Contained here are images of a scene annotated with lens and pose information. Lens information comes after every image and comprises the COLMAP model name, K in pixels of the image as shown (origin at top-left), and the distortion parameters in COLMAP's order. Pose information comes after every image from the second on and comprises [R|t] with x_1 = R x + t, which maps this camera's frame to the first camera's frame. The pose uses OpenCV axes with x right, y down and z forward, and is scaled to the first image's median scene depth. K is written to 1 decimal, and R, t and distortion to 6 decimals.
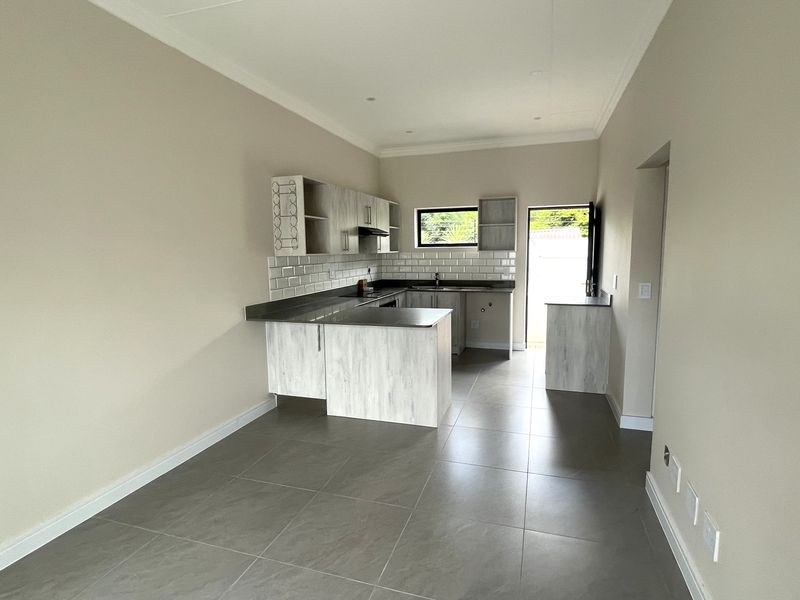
lens RADIAL K [[433.8, 0, 400.0], [0, 433.8, 300.0], [0, 0, 1]] dist [-0.013549, -0.000539]
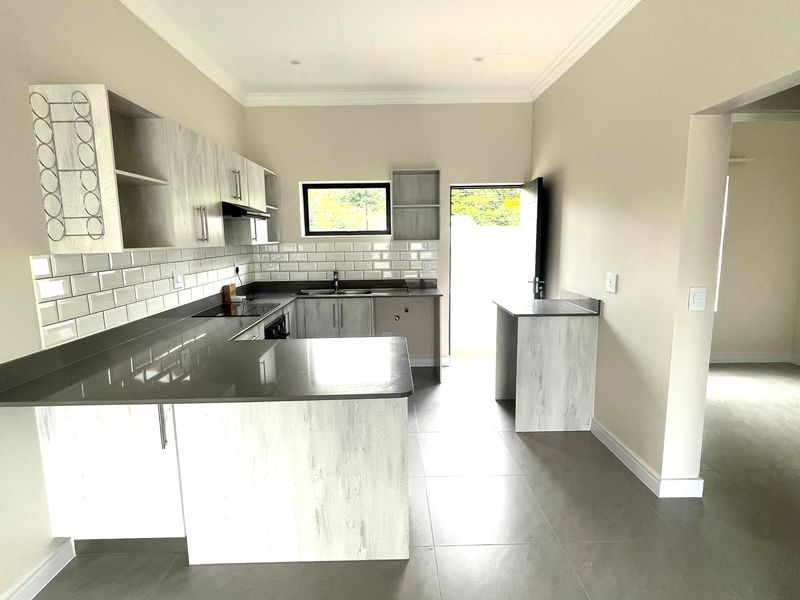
lens RADIAL K [[433.8, 0, 400.0], [0, 433.8, 300.0], [0, 0, 1]] dist [-0.013549, -0.000539]
pose [[0.944751, -0.046689, 0.324447, -0.061957], [0.038946, 0.998781, 0.030323, -0.038736], [-0.325467, -0.016012, 0.945418, 0.331119]]
